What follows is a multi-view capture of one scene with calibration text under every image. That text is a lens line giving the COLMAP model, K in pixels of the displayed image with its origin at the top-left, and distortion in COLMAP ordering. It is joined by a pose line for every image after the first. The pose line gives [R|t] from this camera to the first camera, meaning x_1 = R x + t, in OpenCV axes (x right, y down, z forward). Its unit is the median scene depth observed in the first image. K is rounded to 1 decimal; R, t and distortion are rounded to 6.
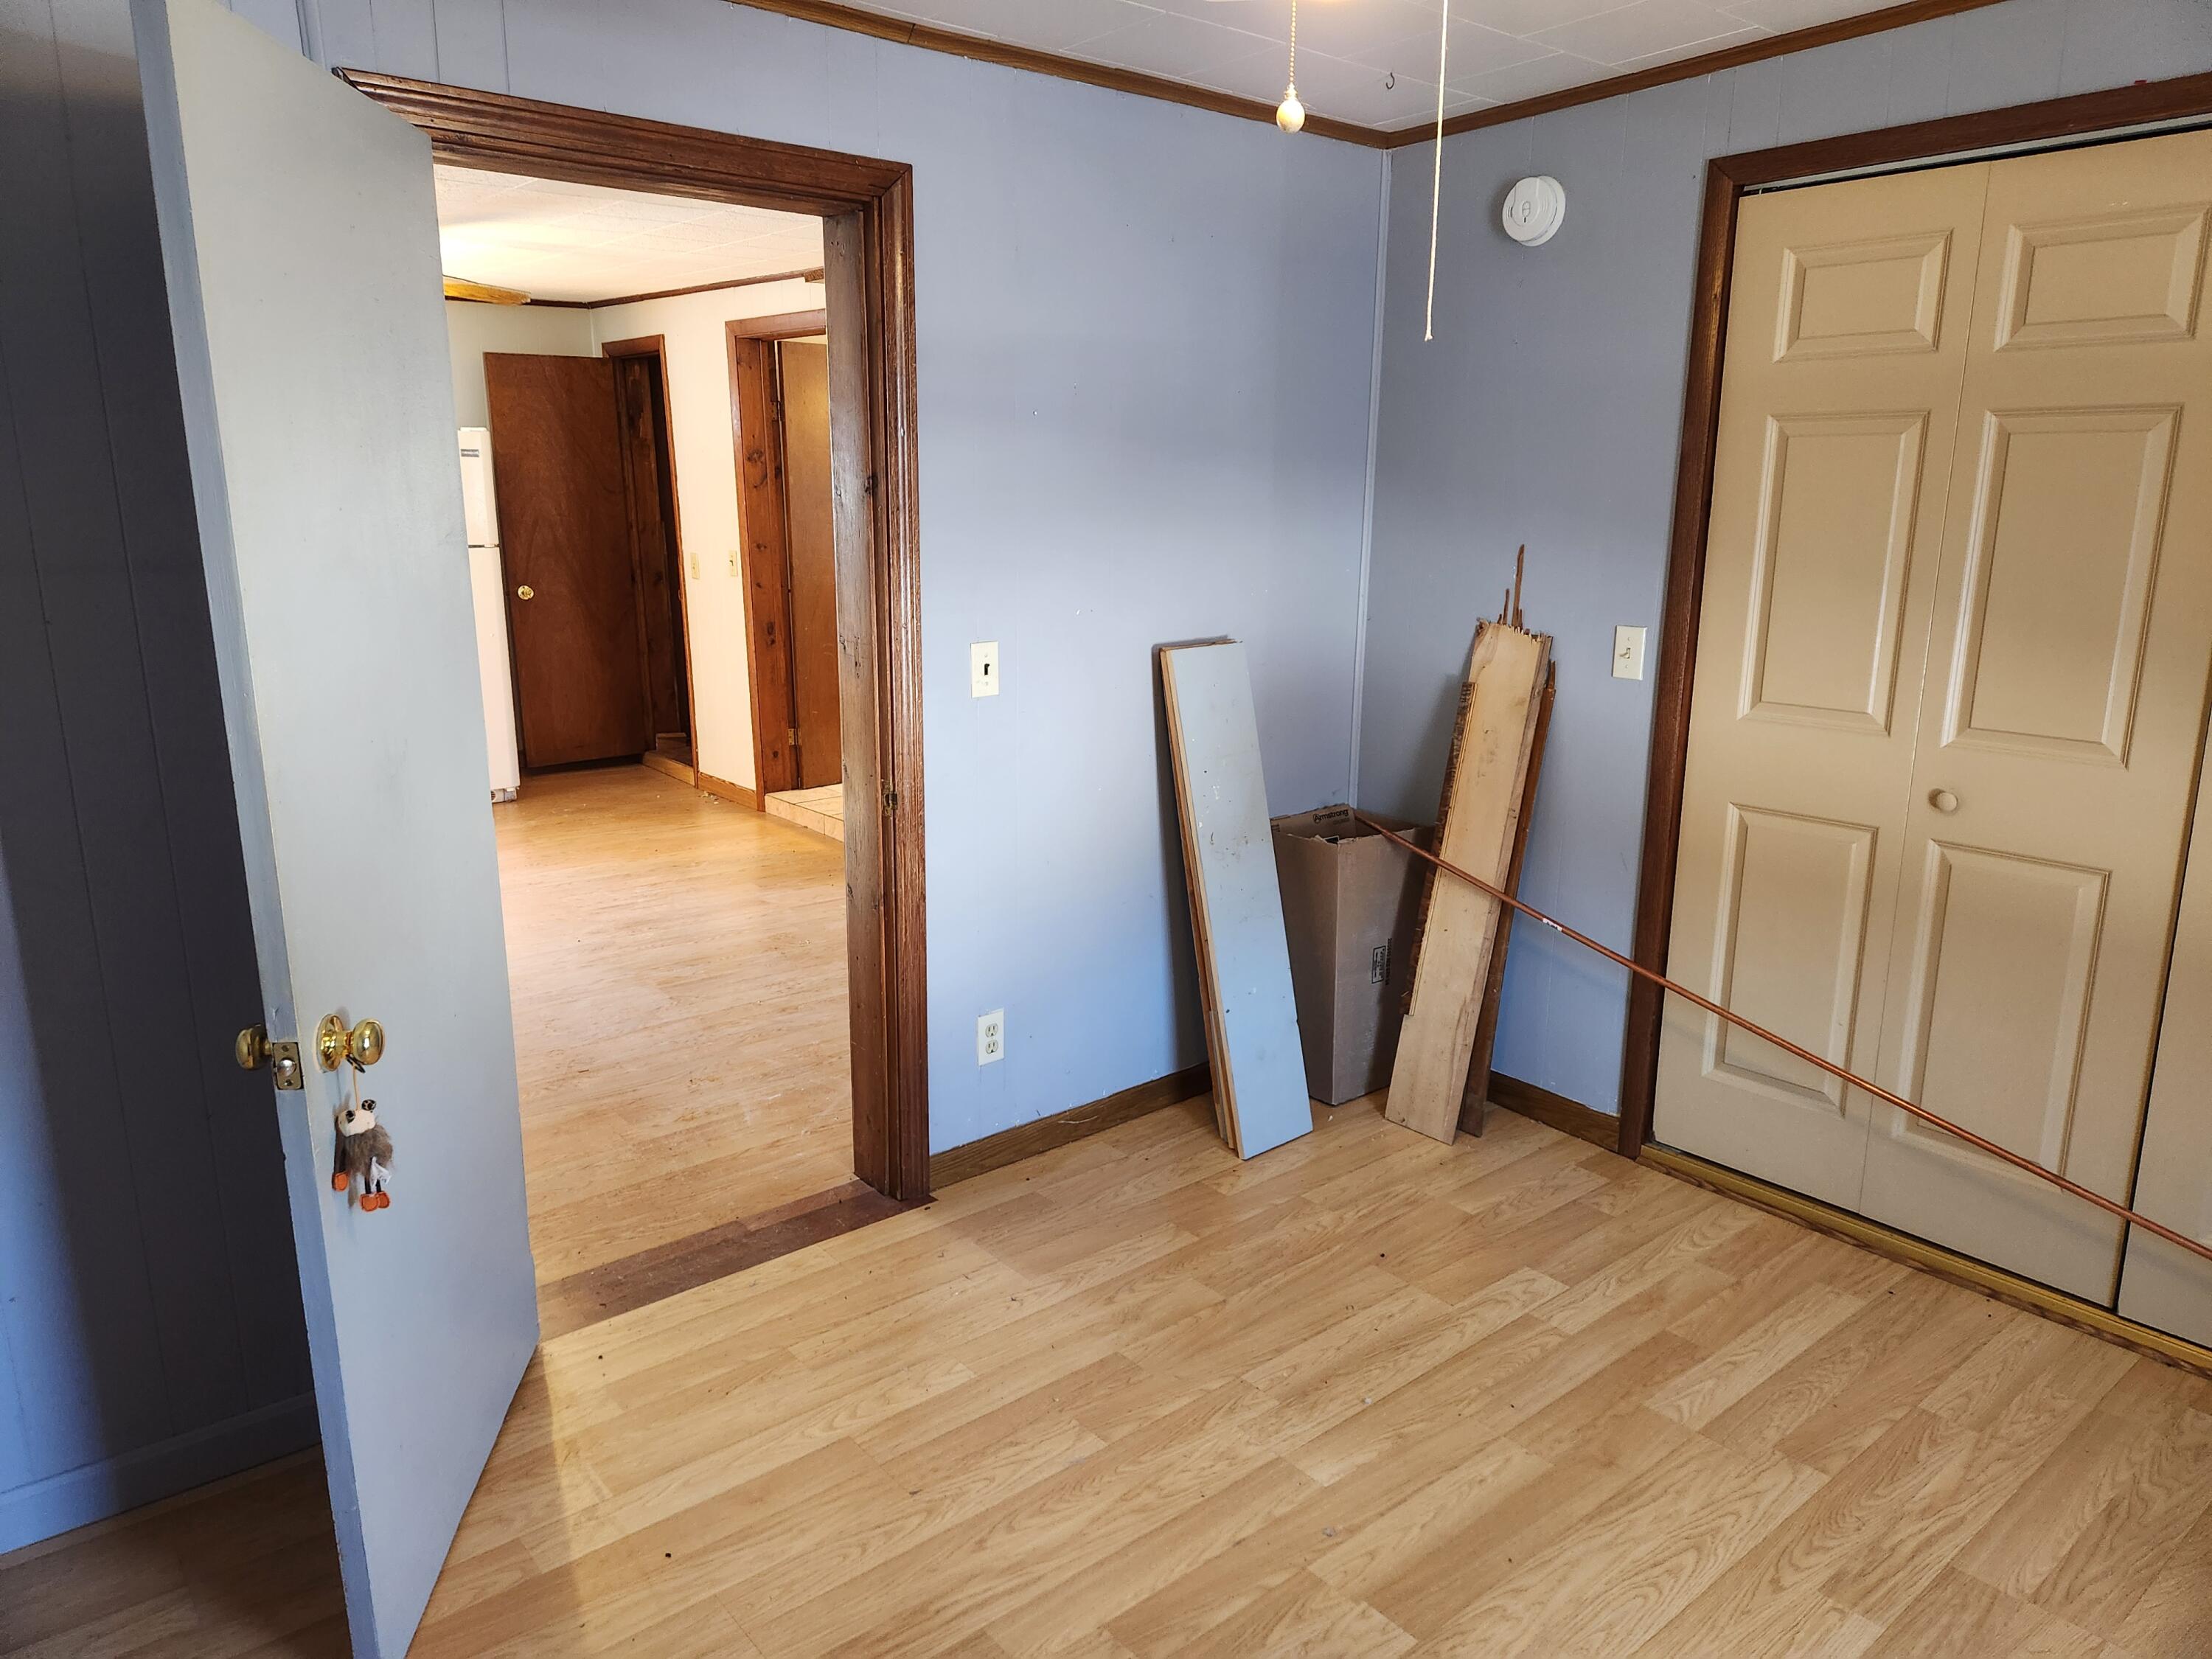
lens RADIAL K [[1480.4, 0, 1099.8], [0, 1480.4, 836.6], [0, 0, 1]] dist [0.039744, -0.018553]
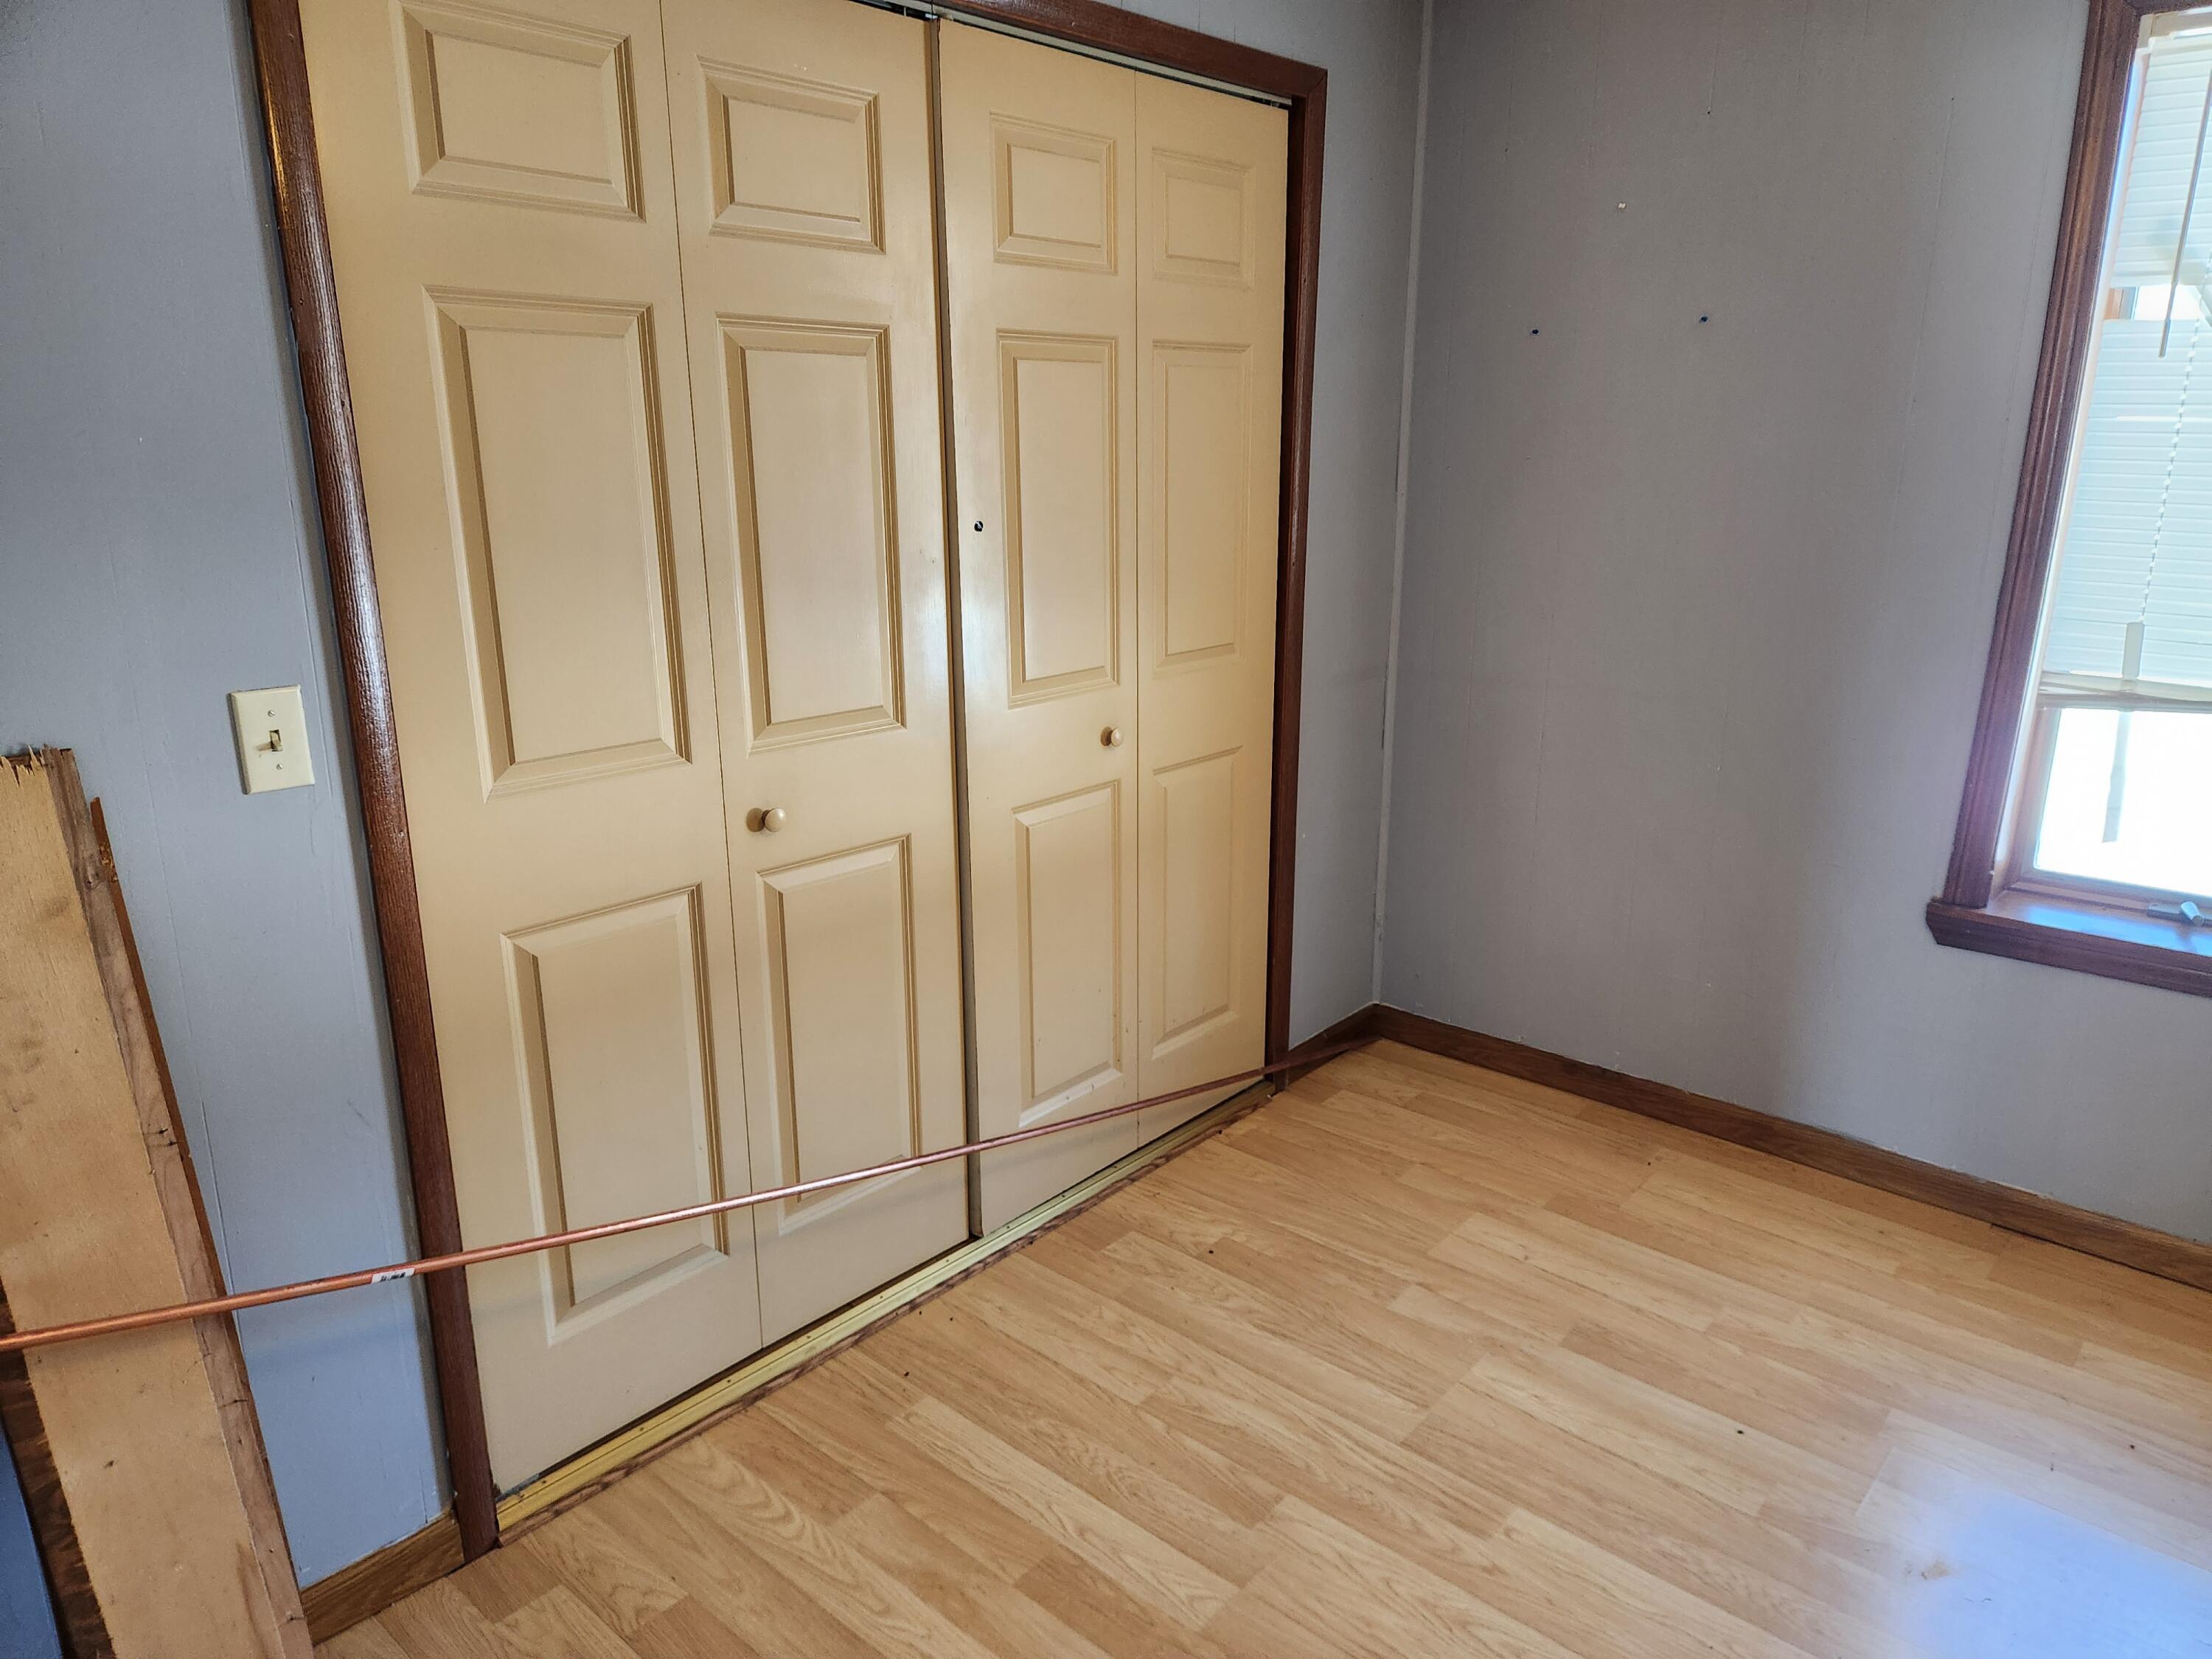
lens RADIAL K [[1480.4, 0, 1101.1], [0, 1480.4, 854.1], [0, 0, 1]] dist [0.039744, -0.018553]
pose [[-0.166140, -0.272017, 0.947842, -0.200766], [0.230629, 0.923824, 0.305550, -0.190153], [-0.958753, 0.269363, -0.090749, 0.836539]]
